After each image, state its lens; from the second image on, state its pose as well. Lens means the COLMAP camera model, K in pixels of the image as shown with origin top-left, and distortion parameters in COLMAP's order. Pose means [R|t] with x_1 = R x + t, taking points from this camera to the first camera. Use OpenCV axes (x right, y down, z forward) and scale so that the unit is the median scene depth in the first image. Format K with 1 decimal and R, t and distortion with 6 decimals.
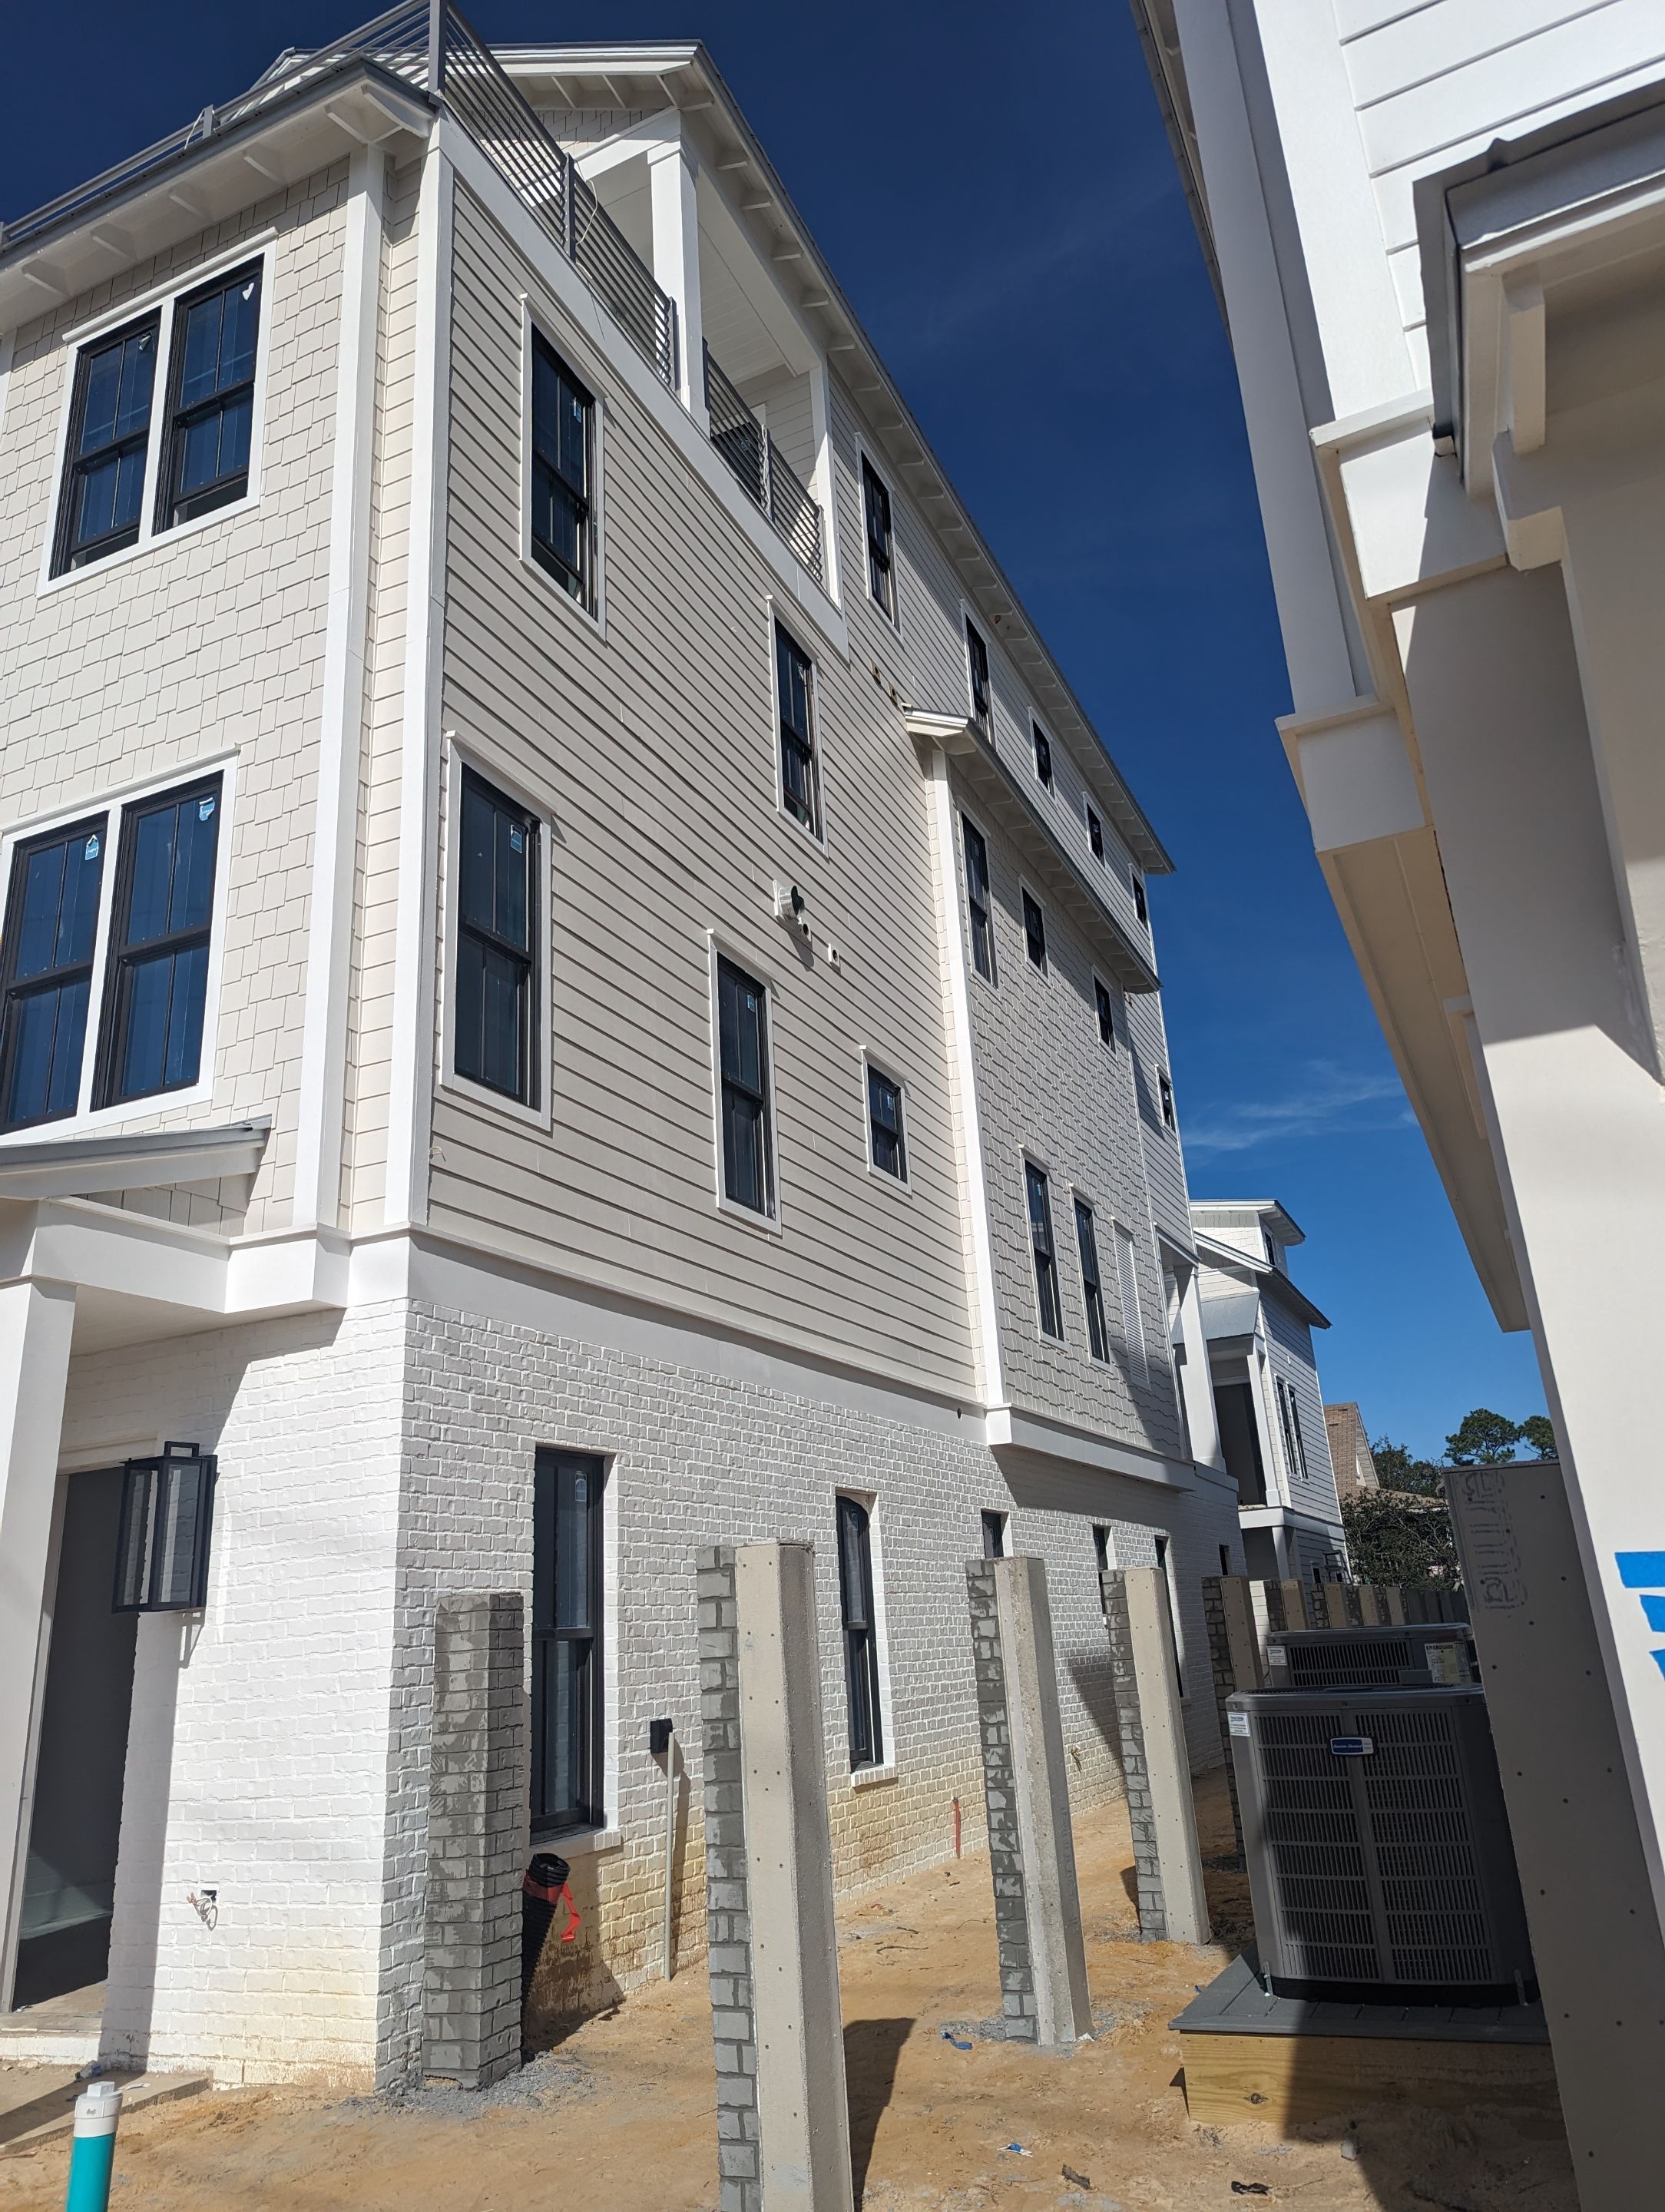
lens RADIAL K [[1567.8, 0, 839.5], [0, 1567.8, 1097.1], [0, 0, 1]] dist [0.009013, -0.007774]
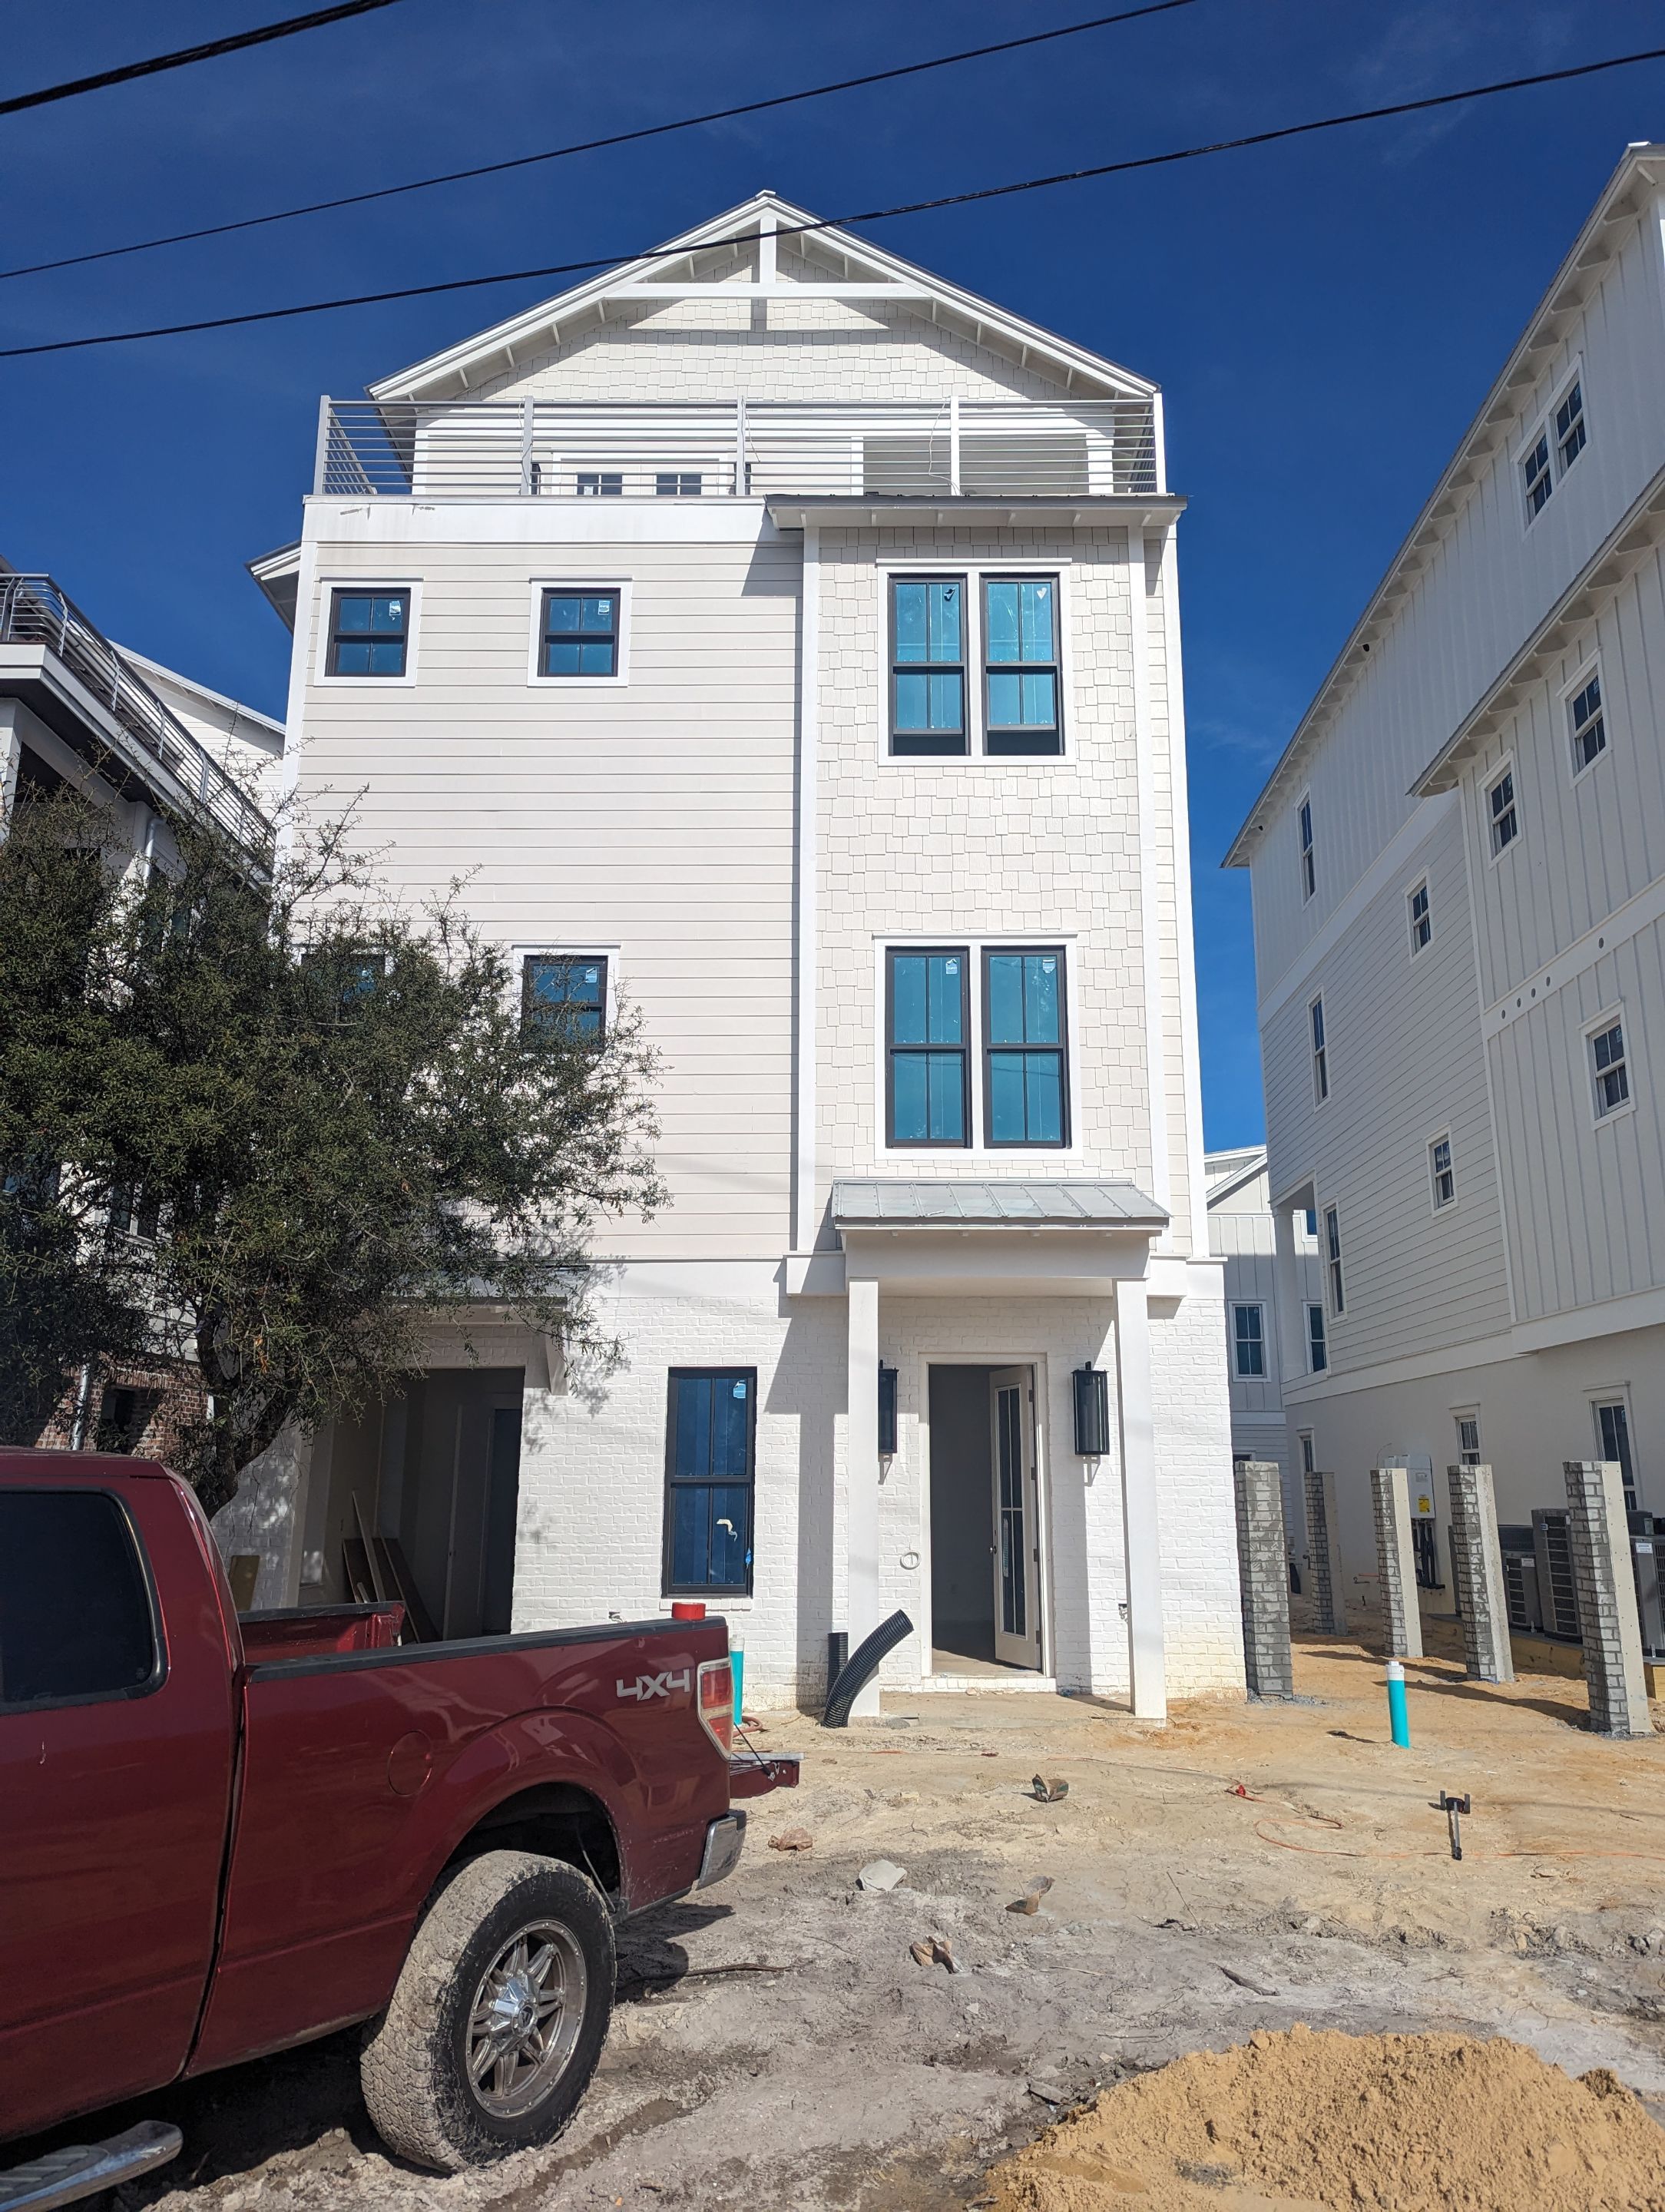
lens RADIAL K [[1567.8, 0, 827.3], [0, 1567.8, 1105.9], [0, 0, 1]] dist [0.009013, -0.007774]
pose [[0.918120, 0.160006, 0.362565, -1.503615], [-0.191698, 0.980026, 0.052933, -0.108681], [-0.346853, -0.118102, 0.930454, -0.549646]]
